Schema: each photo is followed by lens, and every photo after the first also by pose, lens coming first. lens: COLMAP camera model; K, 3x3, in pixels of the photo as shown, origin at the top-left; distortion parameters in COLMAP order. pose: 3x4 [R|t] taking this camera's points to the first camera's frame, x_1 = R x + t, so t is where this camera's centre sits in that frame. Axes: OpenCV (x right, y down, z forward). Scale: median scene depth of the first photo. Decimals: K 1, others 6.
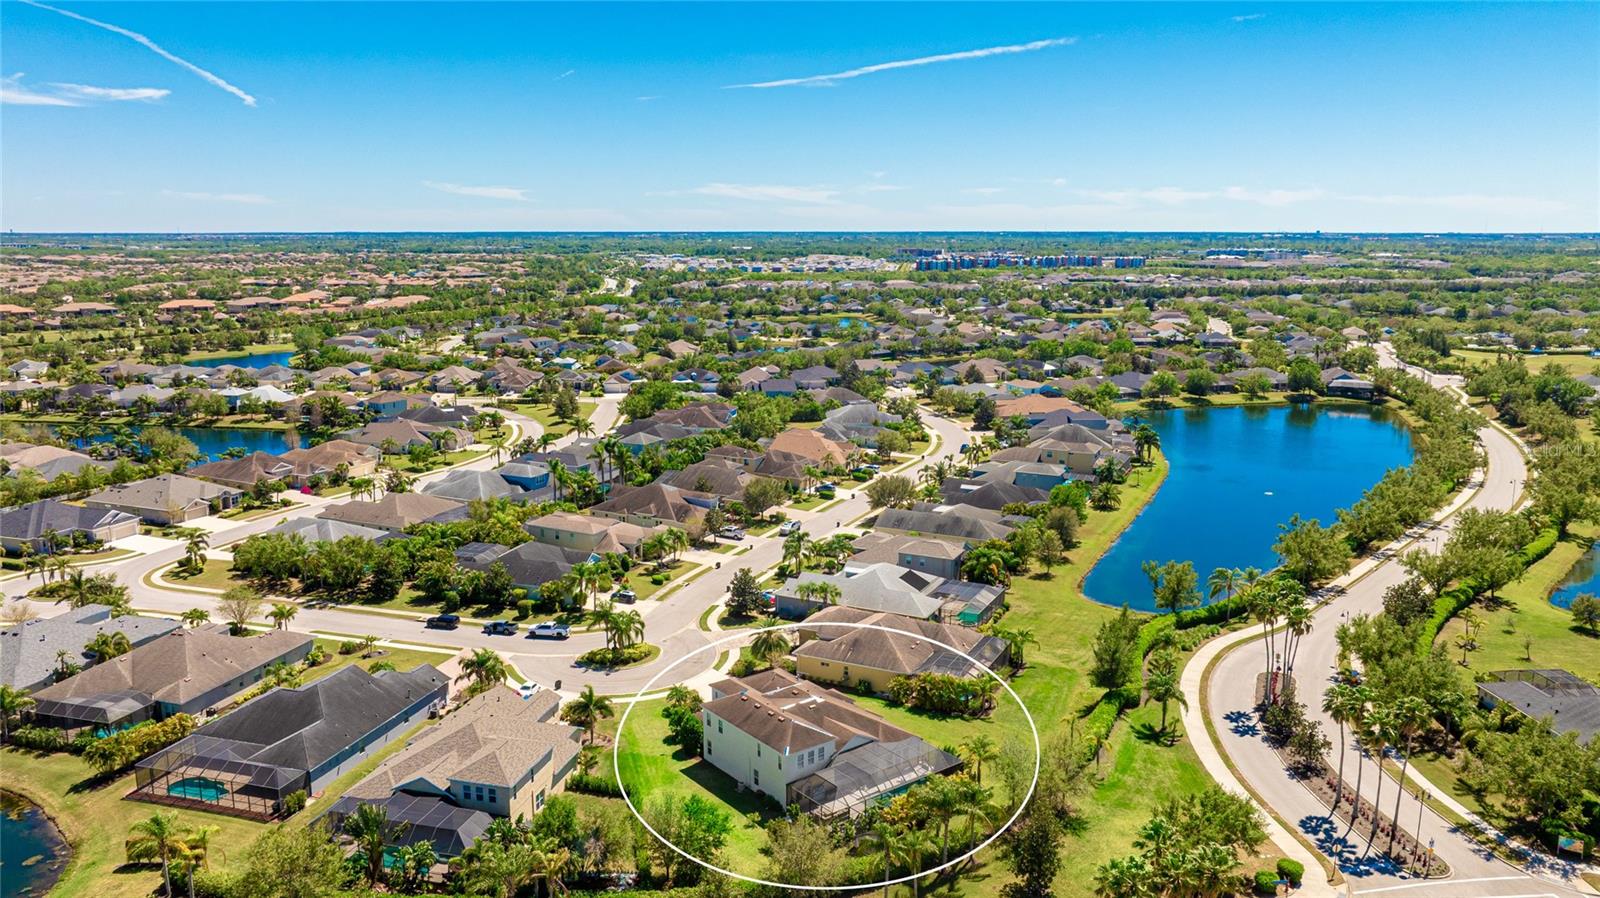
lens RADIAL K [[1125.1, 0, 792.5], [0, 1125.1, 453.3], [0, 0, 1]] dist [-0.064519, 0.062047]
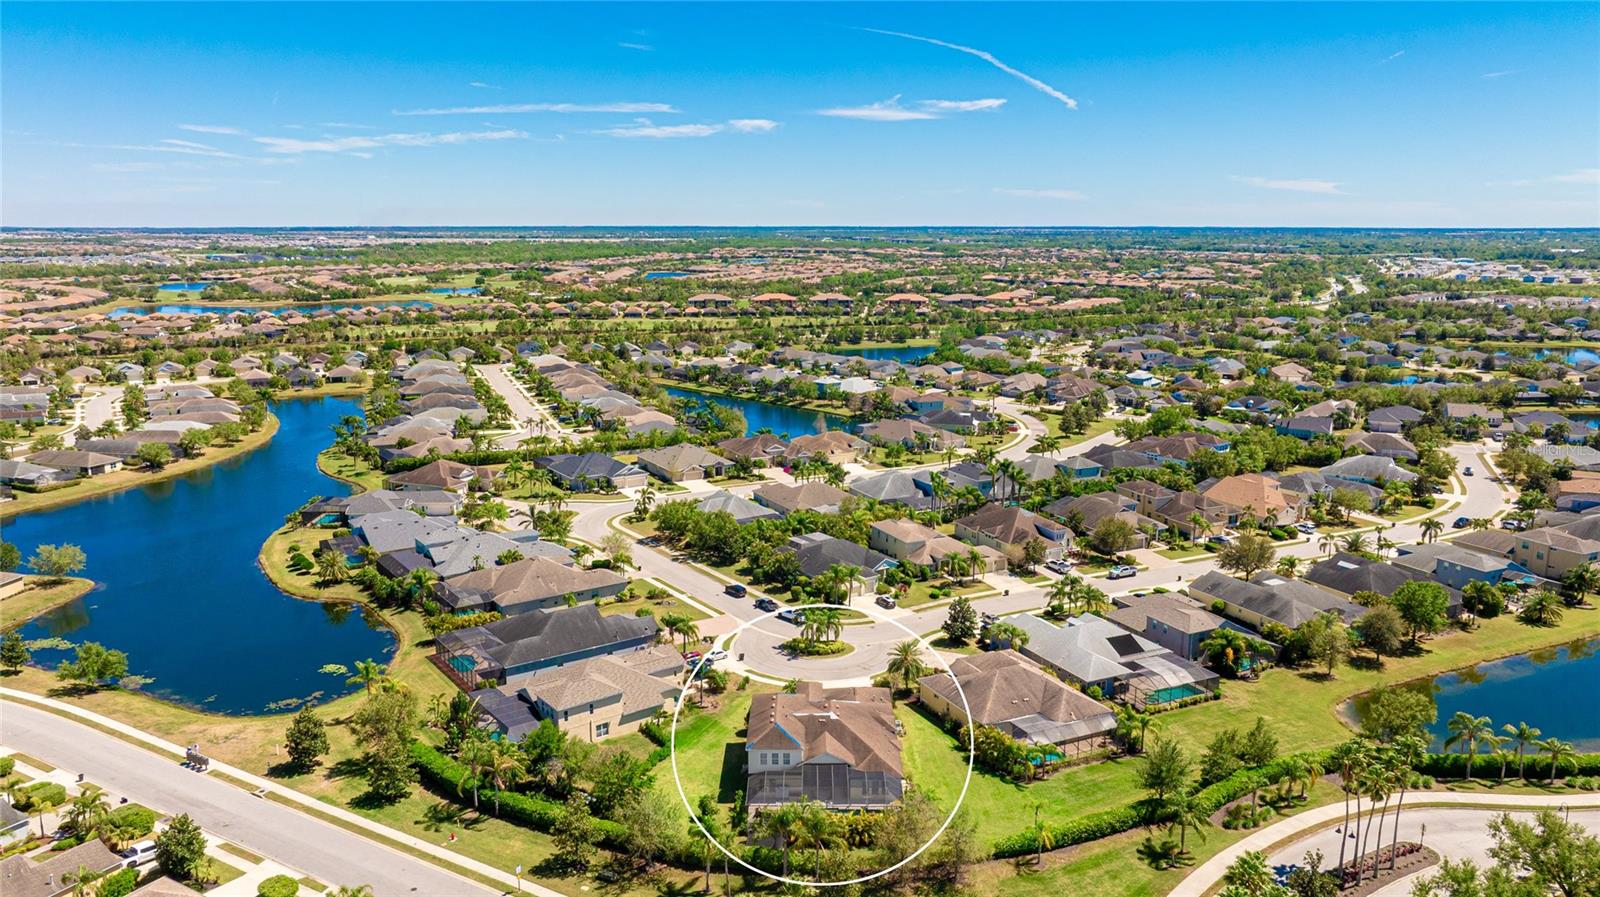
lens RADIAL K [[1125.1, 0, 792.5], [0, 1125.1, 452.8], [0, 0, 1]] dist [-0.064519, 0.062047]
pose [[0.771585, 0.120519, -0.624605, 0.146396], [-0.117250, 0.992010, 0.046570, -0.018946], [0.625227, 0.037302, 0.779551, 0.024011]]
